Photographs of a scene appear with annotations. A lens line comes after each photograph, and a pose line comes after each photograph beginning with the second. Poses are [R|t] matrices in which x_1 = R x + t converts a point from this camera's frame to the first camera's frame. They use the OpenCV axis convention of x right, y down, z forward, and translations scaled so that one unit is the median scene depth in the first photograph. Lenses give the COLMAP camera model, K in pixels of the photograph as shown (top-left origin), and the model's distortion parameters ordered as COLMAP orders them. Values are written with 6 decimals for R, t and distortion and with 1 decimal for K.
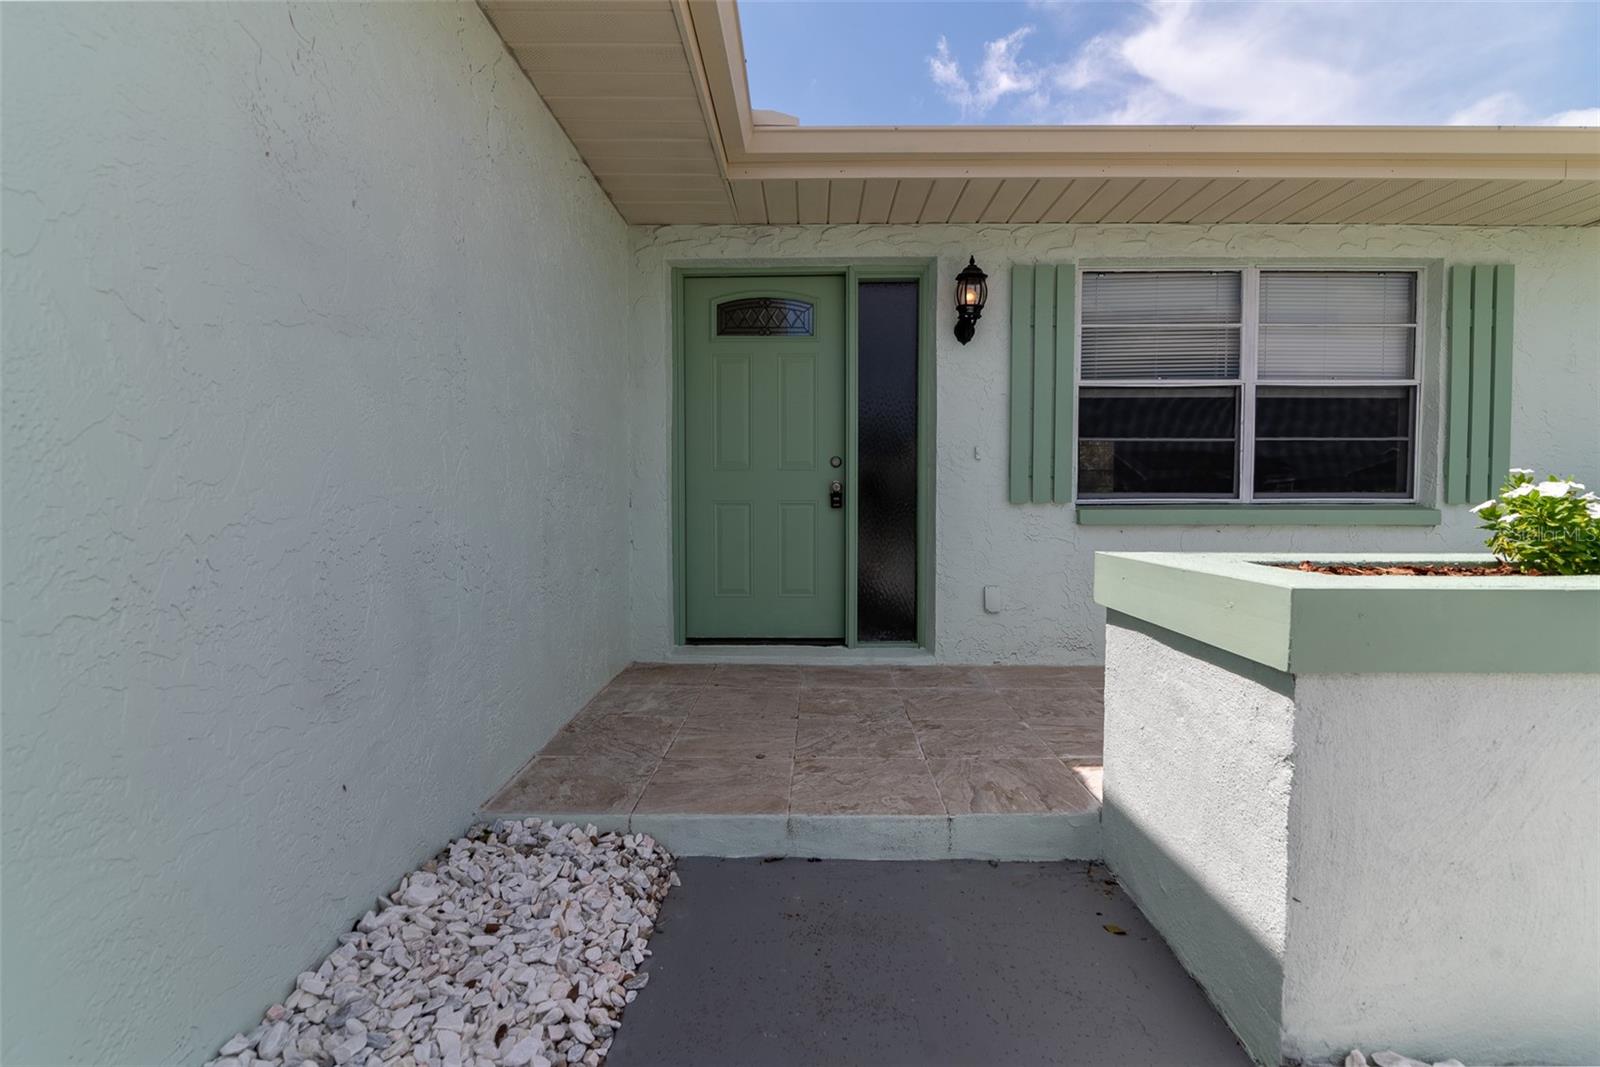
lens RADIAL K [[798.5, 0, 800.0], [0, 798.5, 533.5], [0, 0, 1]] dist [-0.026669, 0.000984]
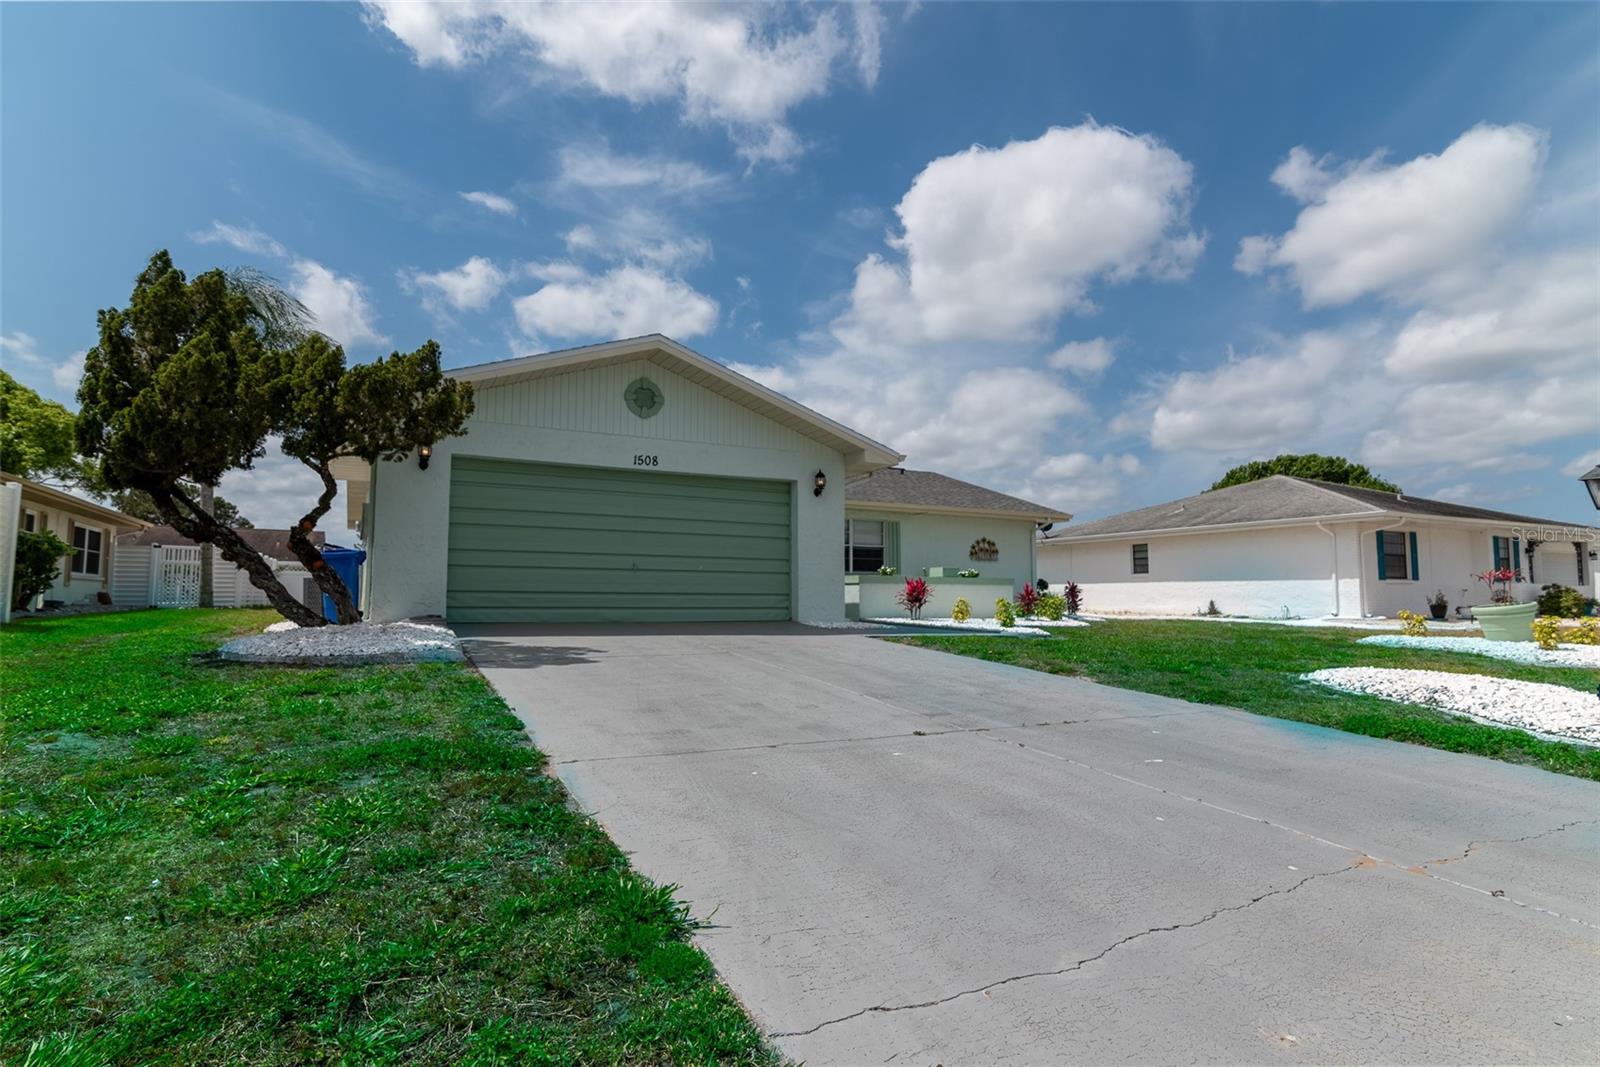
lens RADIAL K [[834.0, 0, 800.0], [0, 834.0, 533.5], [0, 0, 1]] dist [-0.020807, -0.000122]
pose [[0.871593, 0.041067, 0.488507, -1.948635], [0.017308, 0.993286, -0.114384, 0.268975], [-0.489925, 0.108152, 0.865030, -2.877116]]
